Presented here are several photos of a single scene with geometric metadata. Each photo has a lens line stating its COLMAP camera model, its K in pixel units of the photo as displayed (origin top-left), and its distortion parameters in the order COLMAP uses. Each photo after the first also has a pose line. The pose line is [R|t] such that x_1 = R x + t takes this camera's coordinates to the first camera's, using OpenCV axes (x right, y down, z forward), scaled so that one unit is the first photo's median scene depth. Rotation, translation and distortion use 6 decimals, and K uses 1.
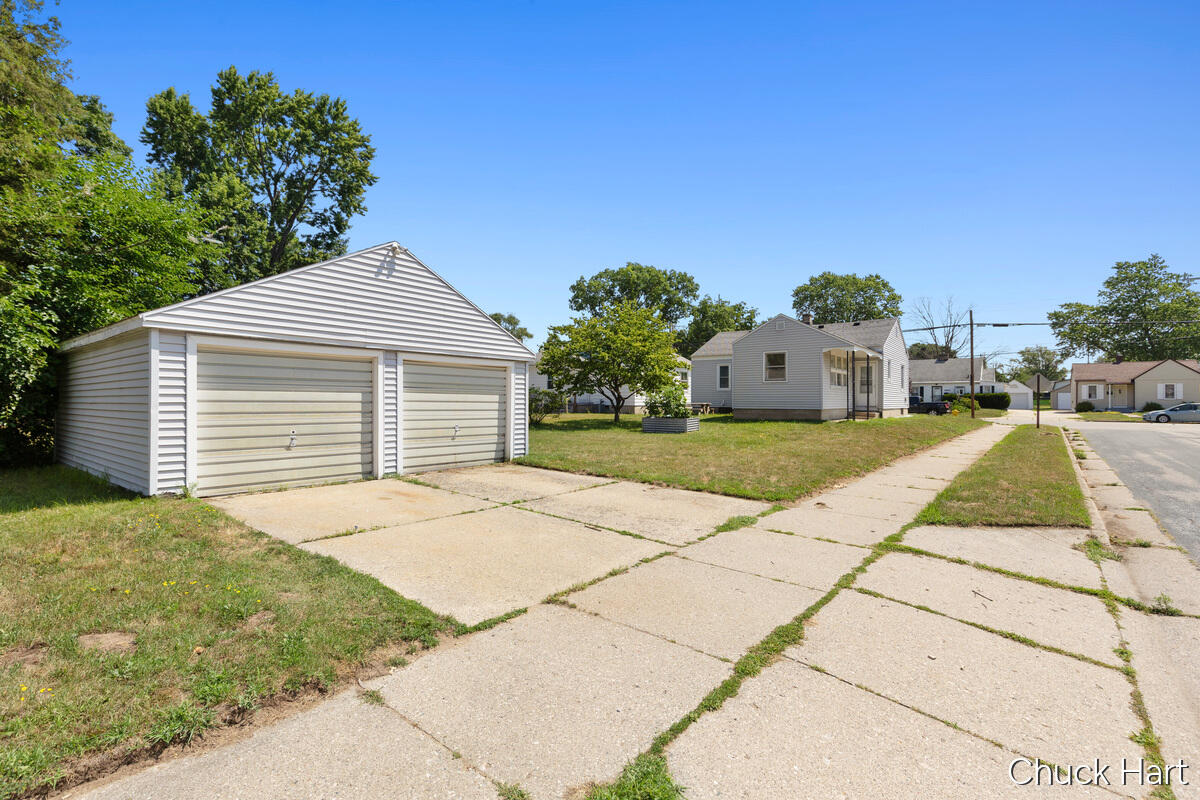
lens RADIAL K [[557.8, 0, 599.9], [0, 557.8, 399.8], [0, 0, 1]] dist [-0.000685, 0.001133]
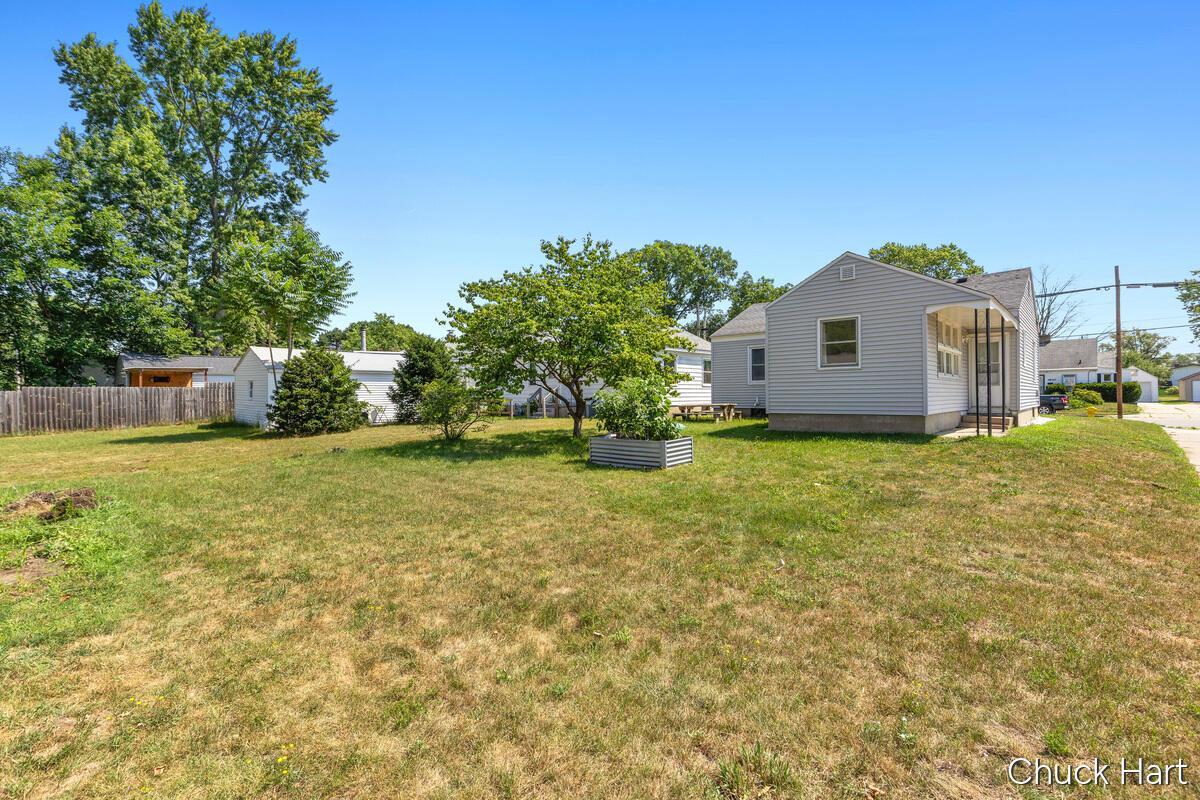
lens RADIAL K [[557.8, 0, 600.4], [0, 557.8, 400.4], [0, 0, 1]] dist [-0.000685, 0.001133]
pose [[0.996575, -0.012616, -0.081721, 0.057007], [0.013305, 0.999880, 0.007900, -0.003240], [0.081611, -0.008960, 0.996624, 0.201751]]
